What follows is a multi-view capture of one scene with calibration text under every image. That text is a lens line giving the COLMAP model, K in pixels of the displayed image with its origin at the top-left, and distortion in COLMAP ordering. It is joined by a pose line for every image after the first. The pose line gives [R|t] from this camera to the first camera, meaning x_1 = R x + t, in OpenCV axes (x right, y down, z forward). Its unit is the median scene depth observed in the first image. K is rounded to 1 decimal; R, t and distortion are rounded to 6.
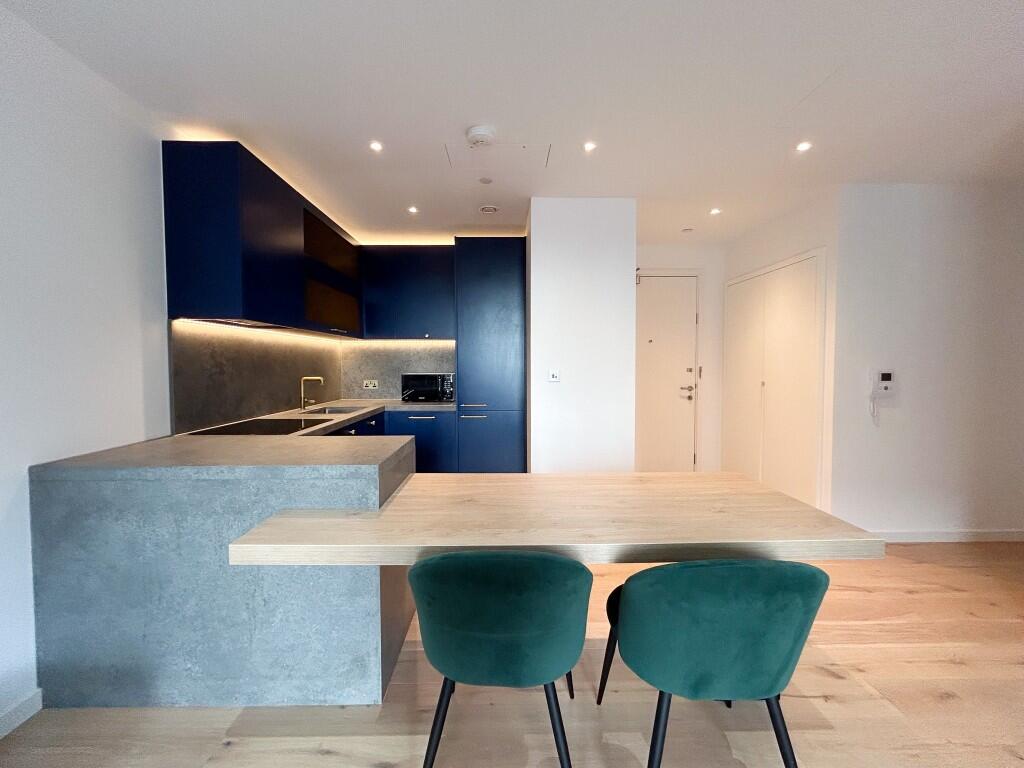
lens RADIAL K [[431.9, 0, 511.1], [0, 431.9, 382.9], [0, 0, 1]] dist [0.001917, 0.001137]
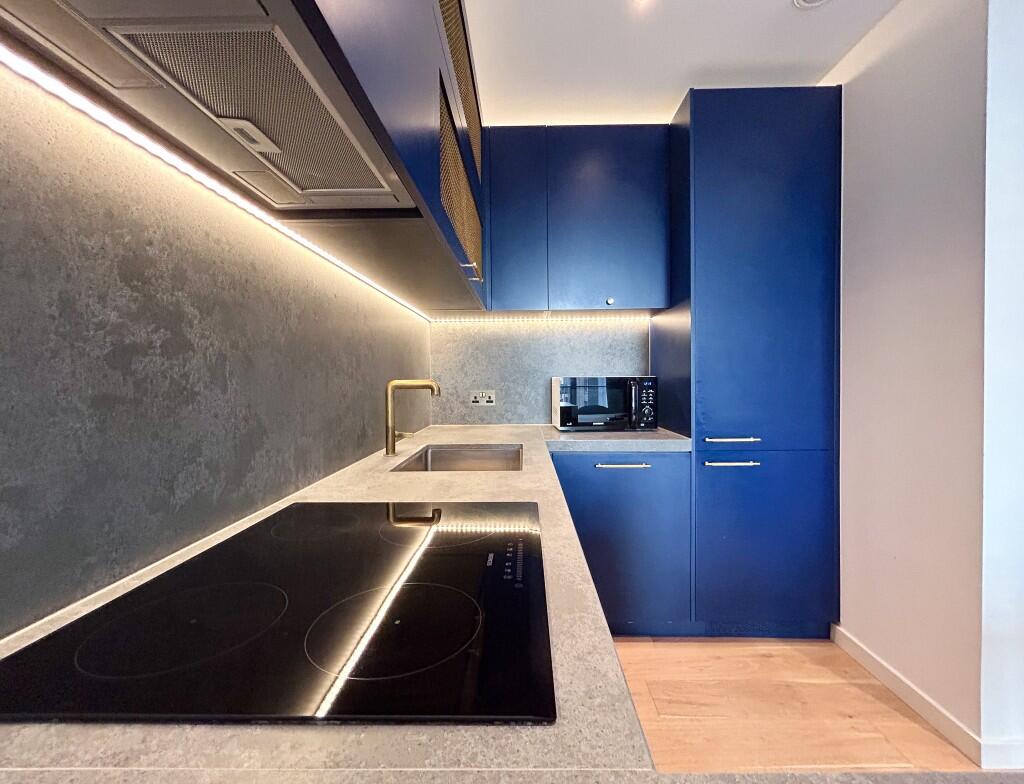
lens RADIAL K [[445.2, 0, 514.9], [0, 445.2, 388.8], [0, 0, 1]] dist [0.001150, 0.000031]
pose [[0.999696, -0.005665, -0.023993, -0.375272], [0.005162, 0.999766, -0.020985, 0.005634], [0.024106, 0.020854, 0.999492, 0.601259]]
